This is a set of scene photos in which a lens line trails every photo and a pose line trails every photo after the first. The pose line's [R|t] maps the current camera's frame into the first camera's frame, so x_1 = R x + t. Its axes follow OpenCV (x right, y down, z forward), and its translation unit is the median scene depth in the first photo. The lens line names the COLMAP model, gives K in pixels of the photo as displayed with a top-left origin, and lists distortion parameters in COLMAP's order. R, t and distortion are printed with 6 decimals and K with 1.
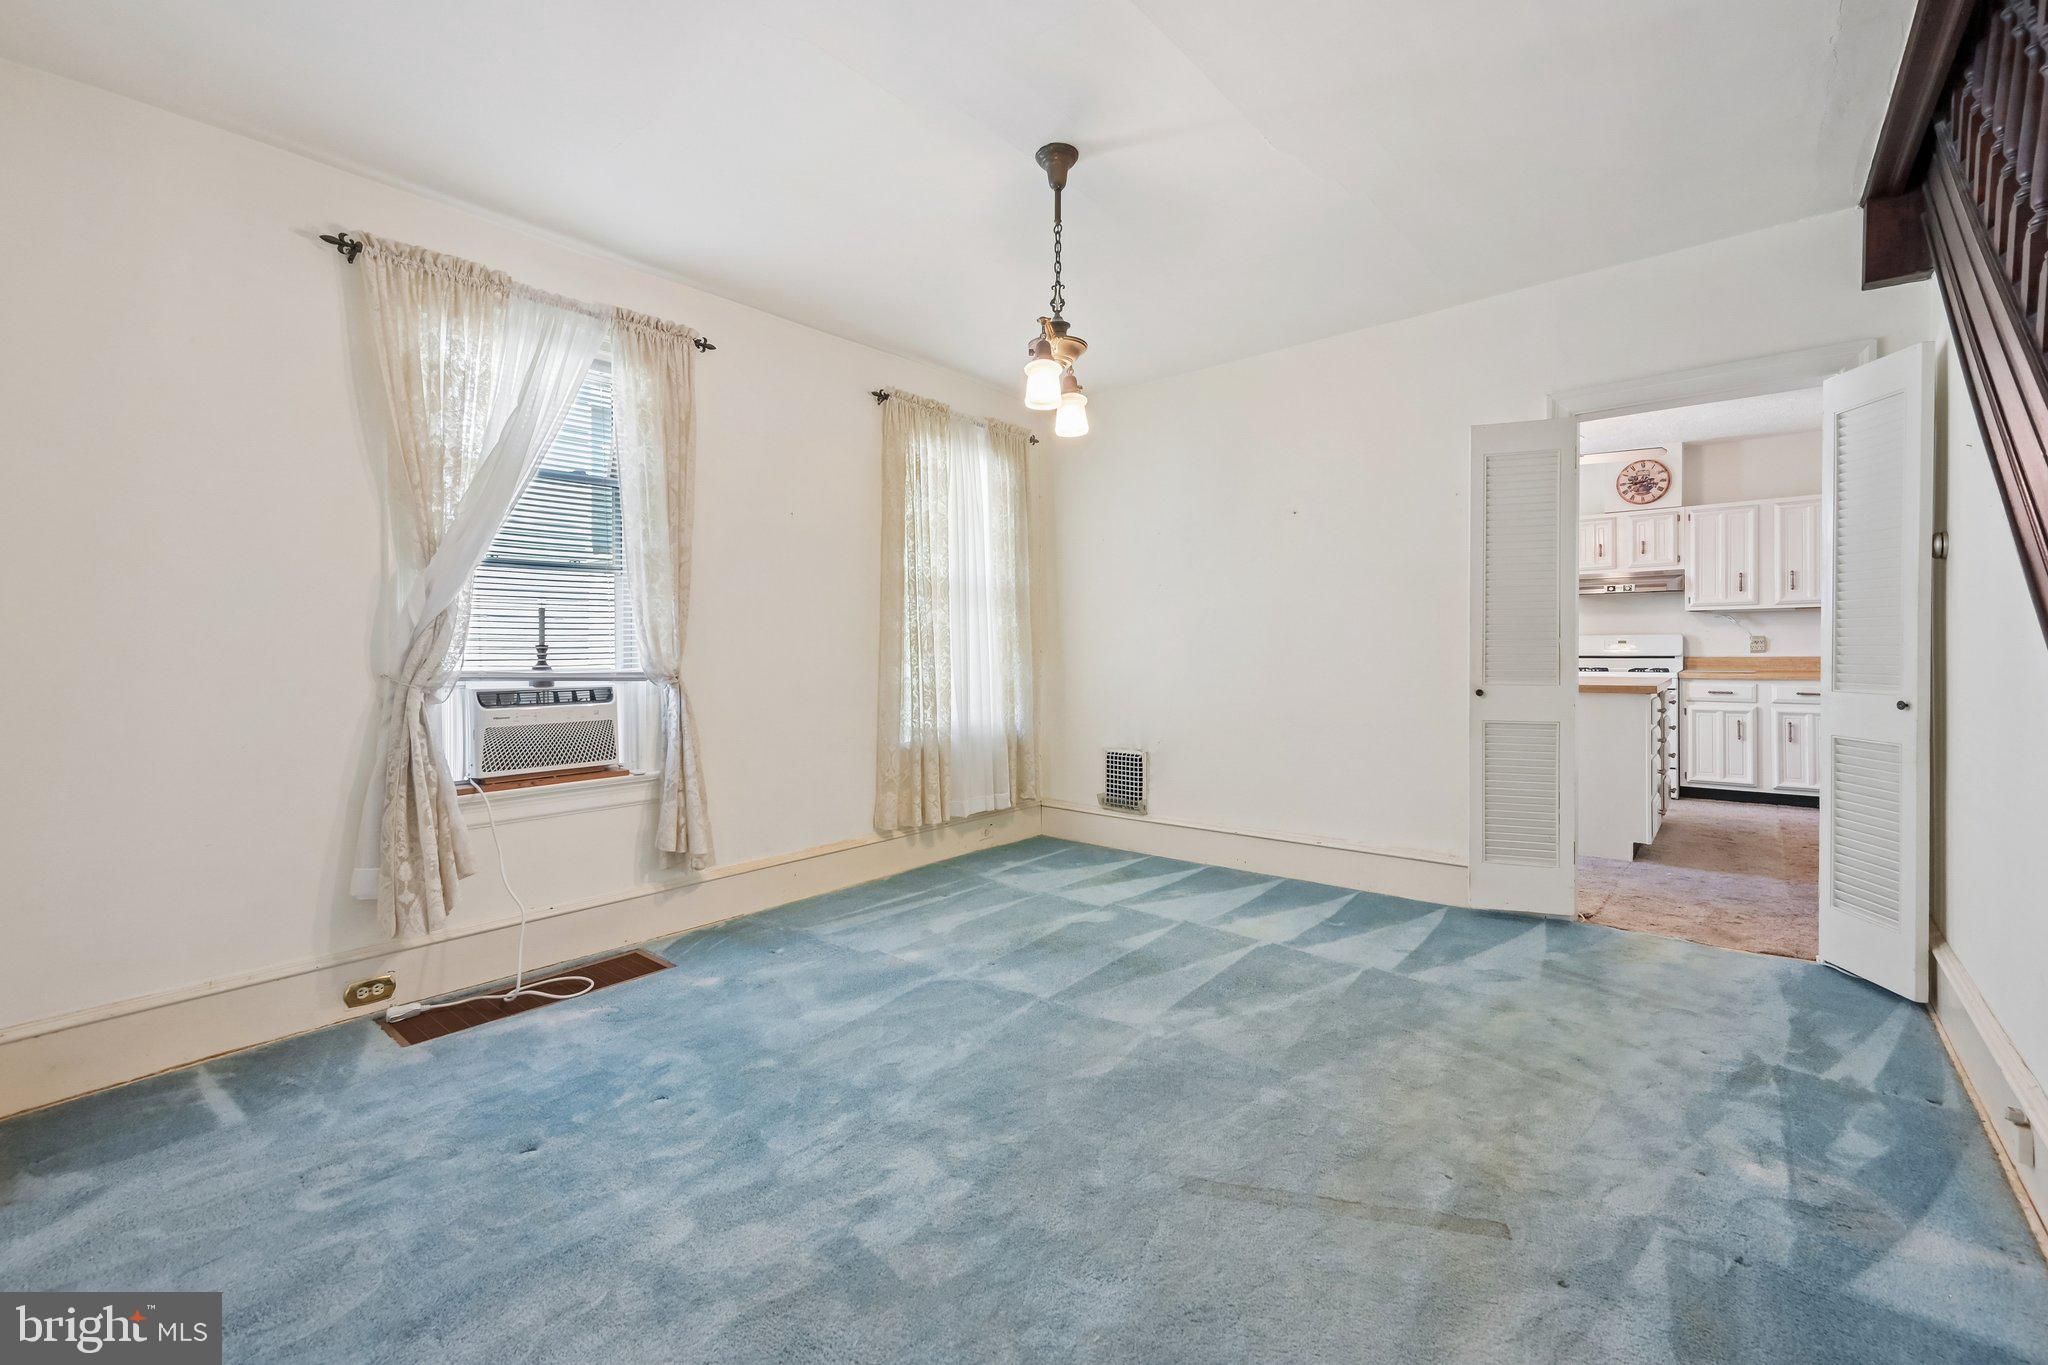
lens RADIAL K [[861.4, 0, 1033.6], [0, 861.4, 654.7], [0, 0, 1]] dist [0.003670, 0.000144]
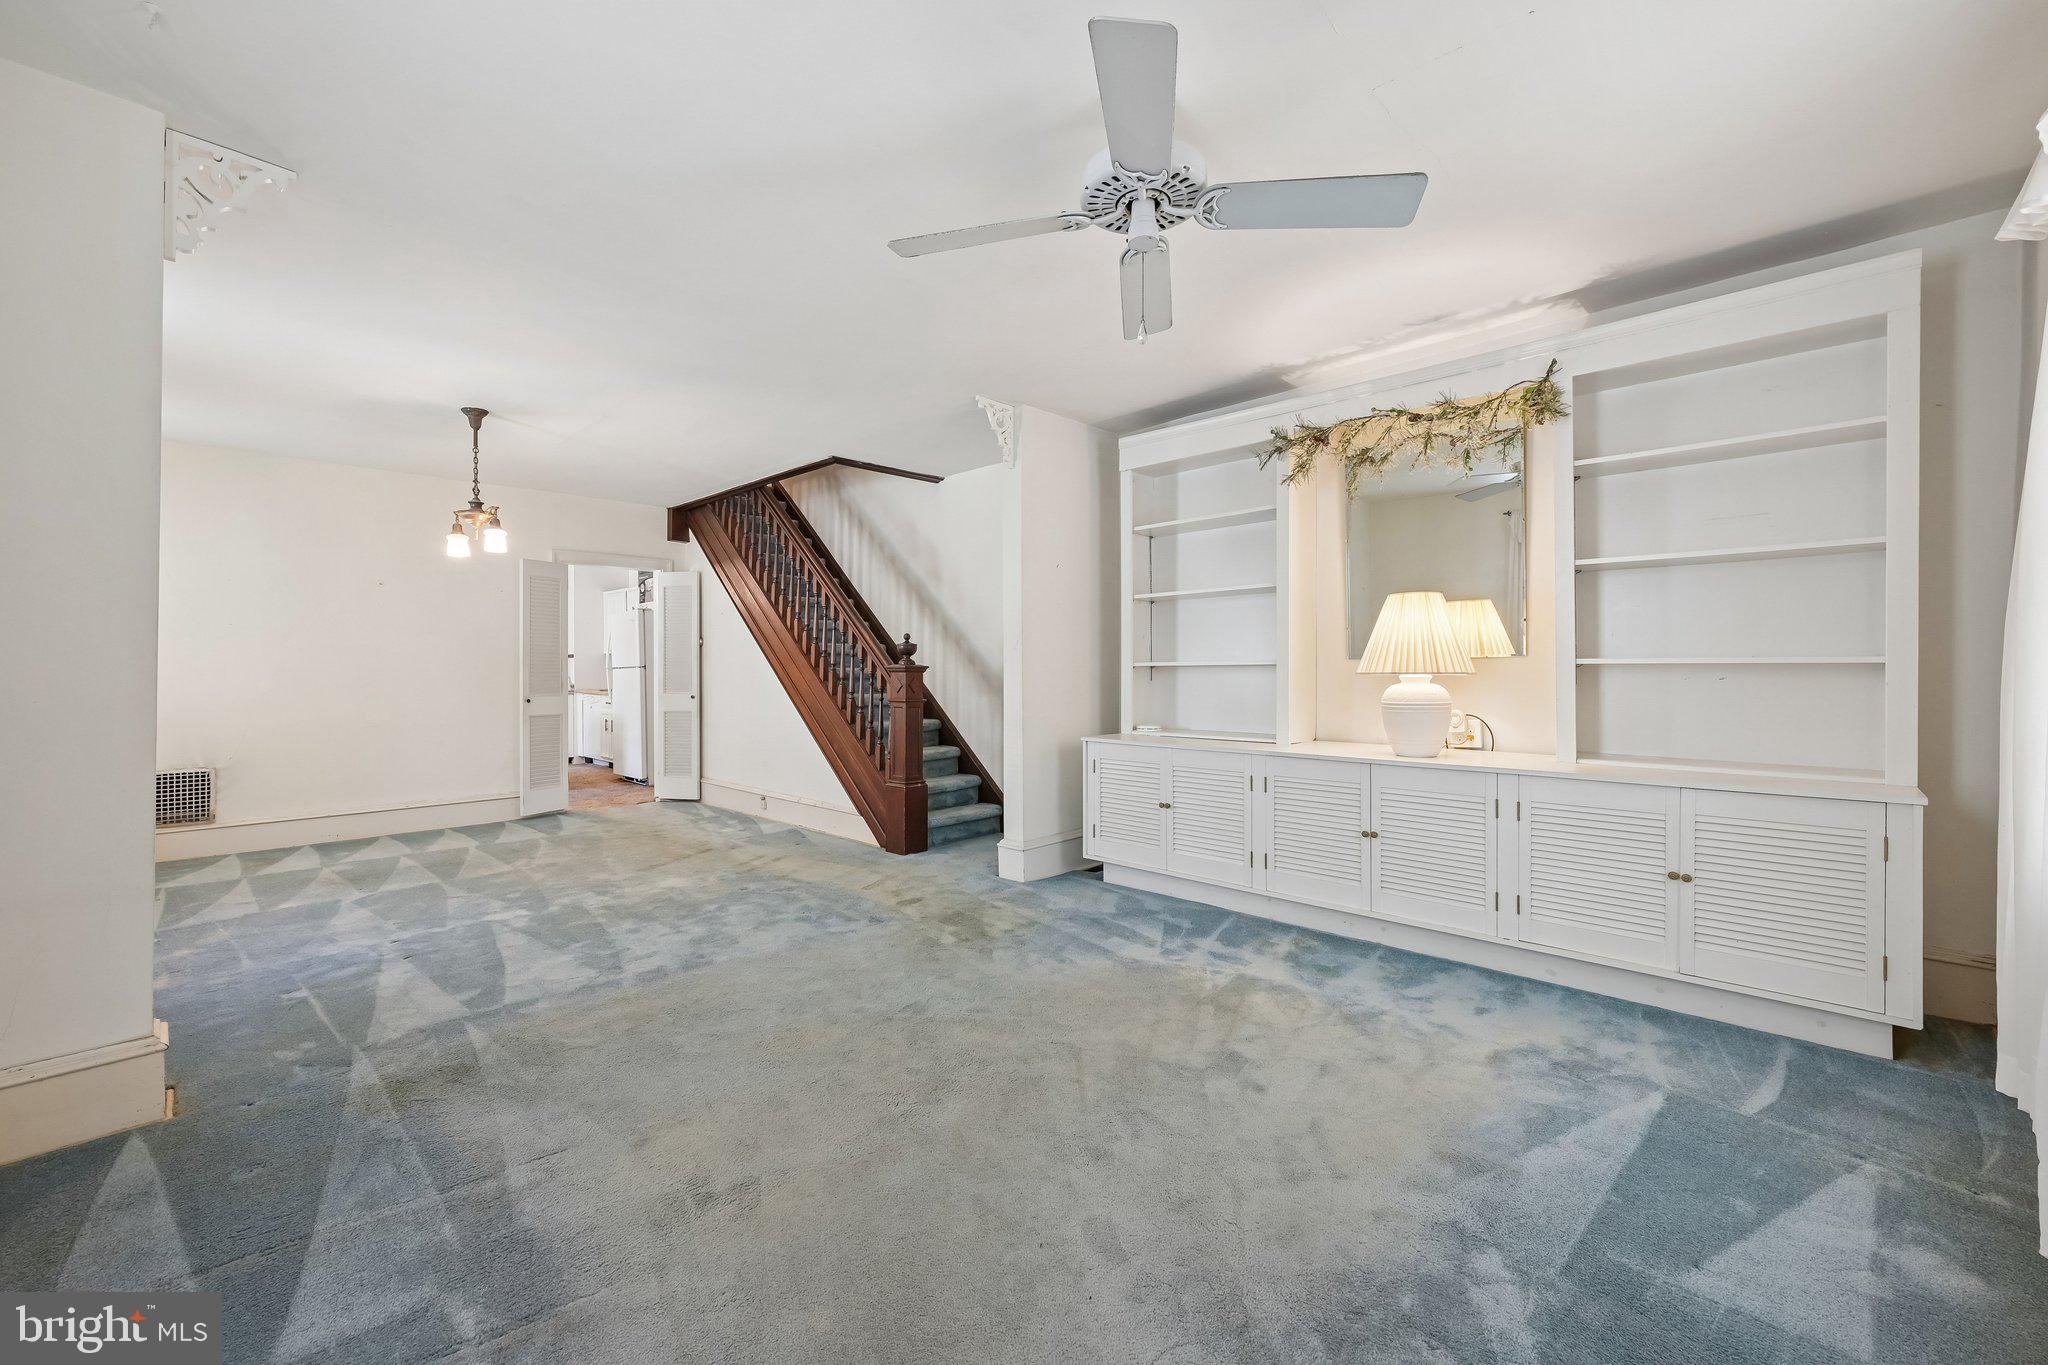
lens RADIAL K [[831.0, 0, 1021.7], [0, 831.0, 675.5], [0, 0, 1]] dist [0.000730, 0.000025]
pose [[0.084361, 0.002358, 0.996432, -1.397542], [0.009330, 0.999951, -0.003156, 0.005199], [-0.996392, 0.009563, 0.084335, -0.265638]]
